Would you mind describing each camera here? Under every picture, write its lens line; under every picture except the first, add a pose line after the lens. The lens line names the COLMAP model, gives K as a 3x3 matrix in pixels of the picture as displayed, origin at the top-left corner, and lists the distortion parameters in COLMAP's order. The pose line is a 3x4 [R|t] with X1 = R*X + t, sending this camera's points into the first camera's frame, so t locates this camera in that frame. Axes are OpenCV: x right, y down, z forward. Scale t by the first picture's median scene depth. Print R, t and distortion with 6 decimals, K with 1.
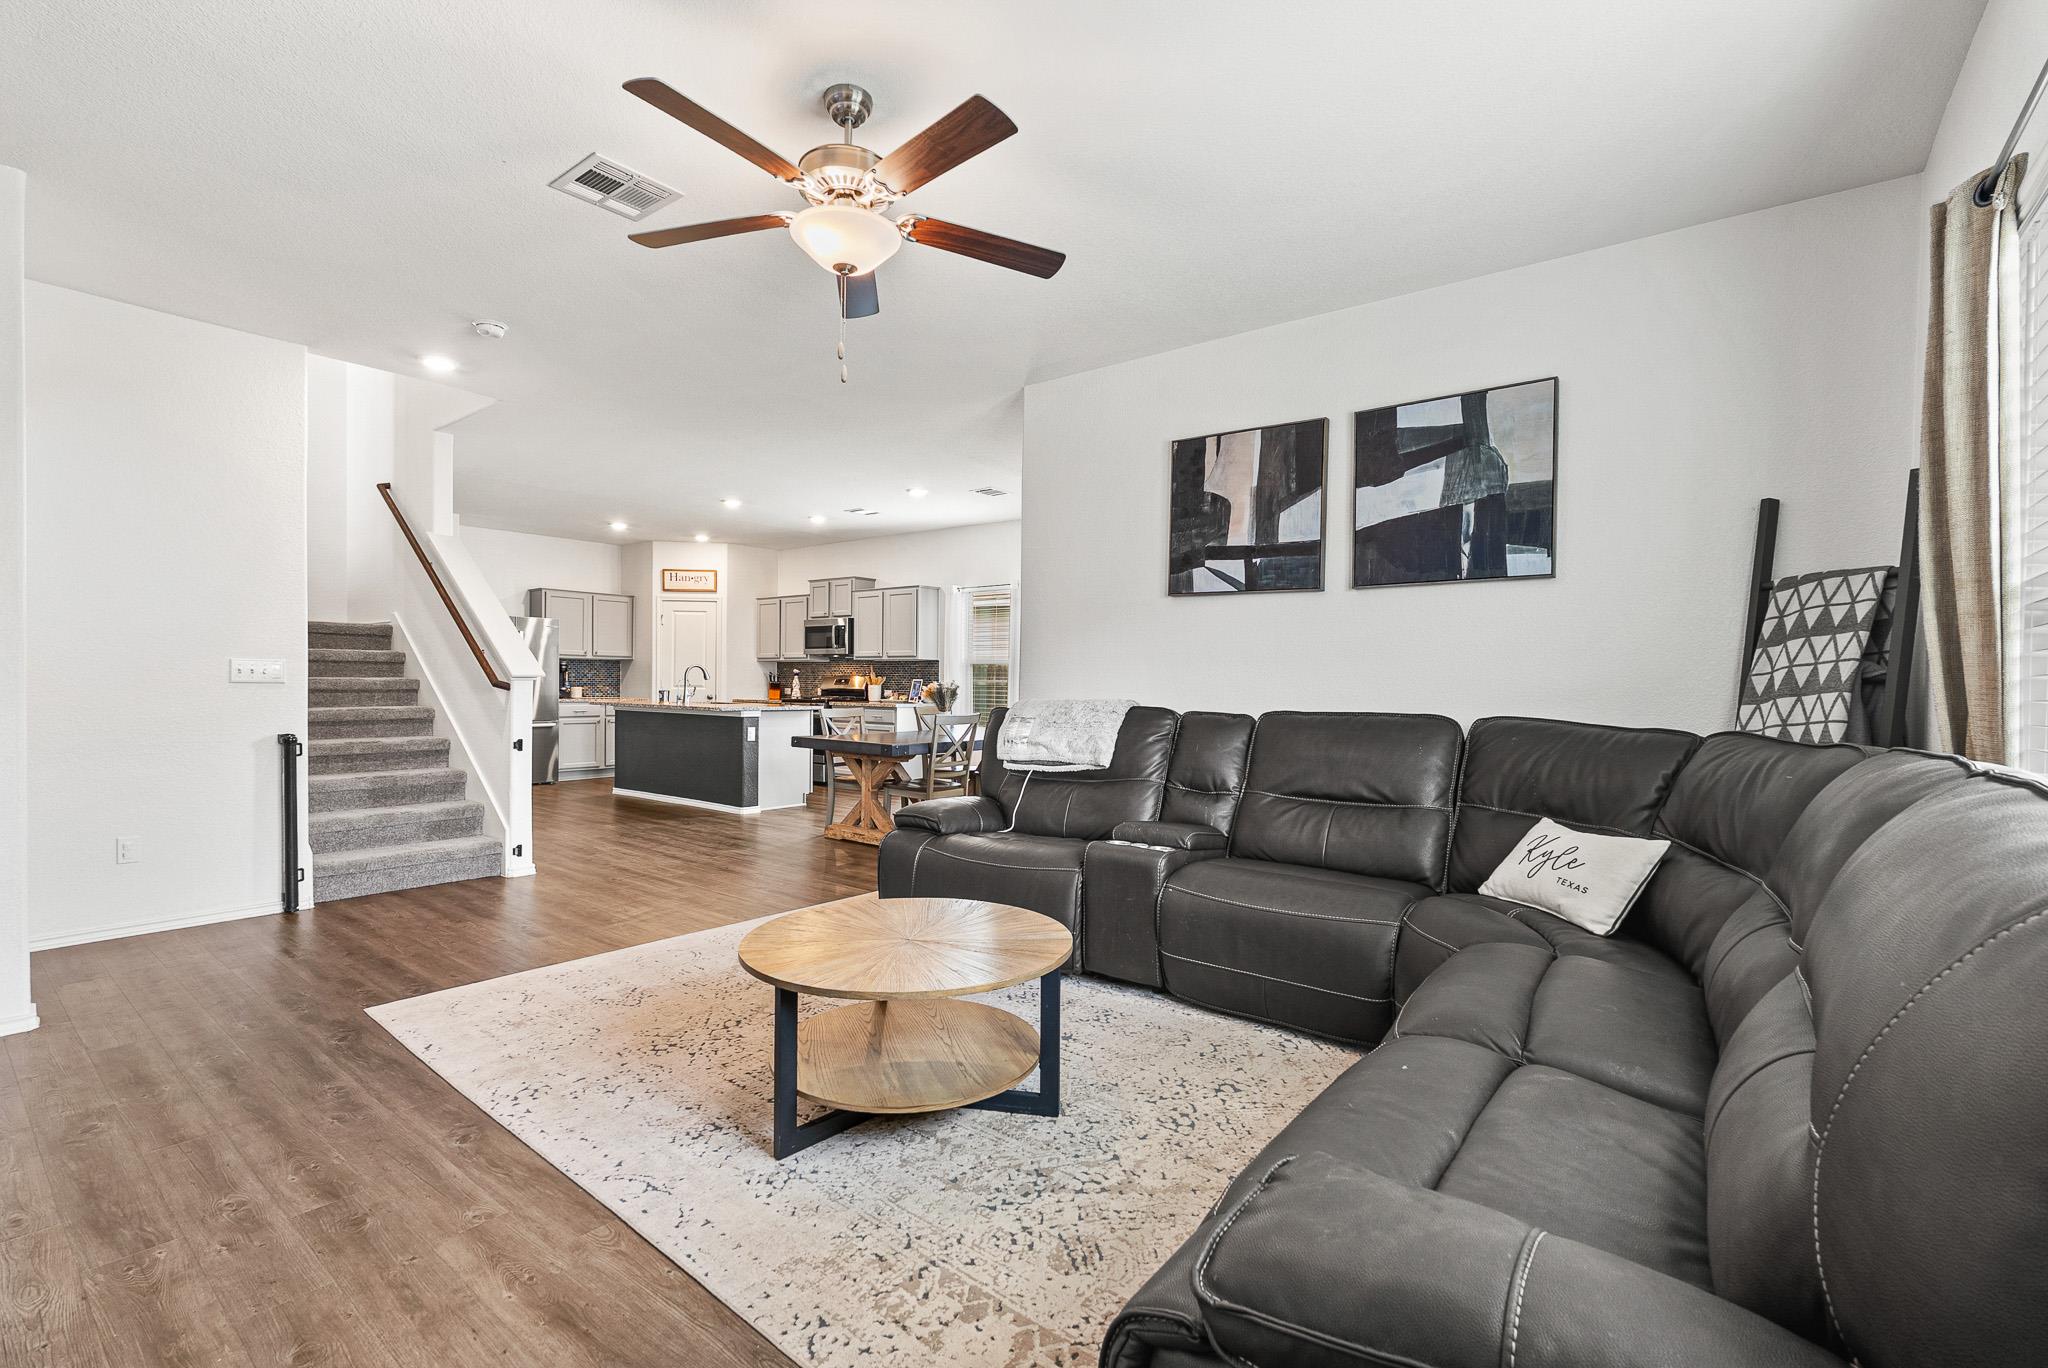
lens RADIAL K [[903.0, 0, 1032.0], [0, 903.0, 685.8], [0, 0, 1]] dist [0.000399, 0.000126]
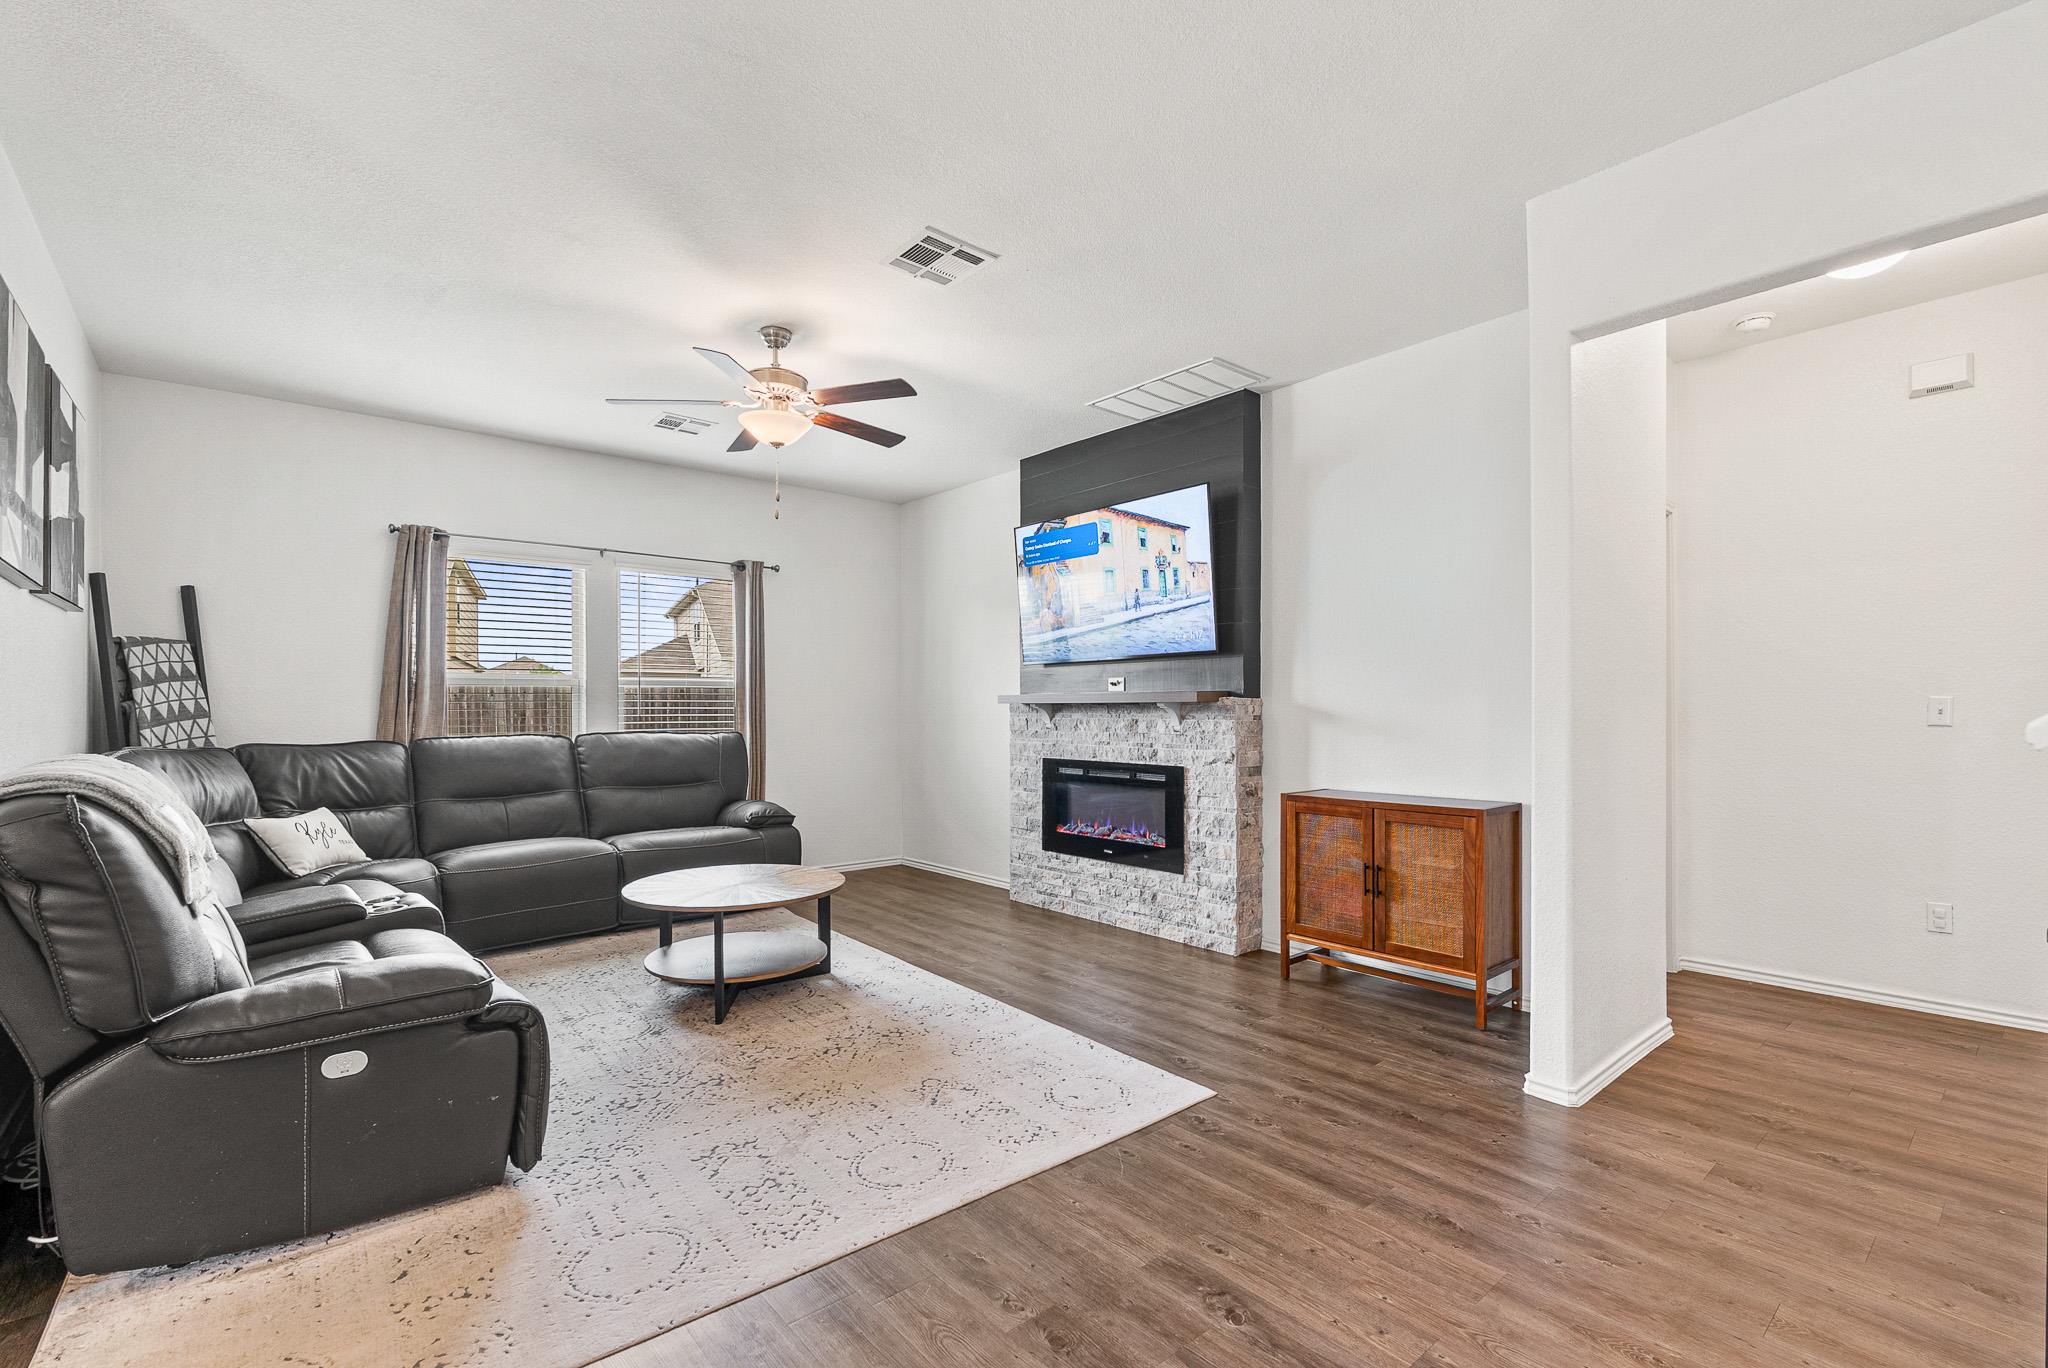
lens RADIAL K [[903.0, 0, 1021.6], [0, 903.0, 699.2], [0, 0, 1]] dist [0.000399, 0.000126]
pose [[-0.977801, -0.005786, 0.209456, -0.828604], [-0.007248, 0.999954, -0.006216, -0.023205], [-0.209411, -0.007597, -0.977798, 2.150060]]
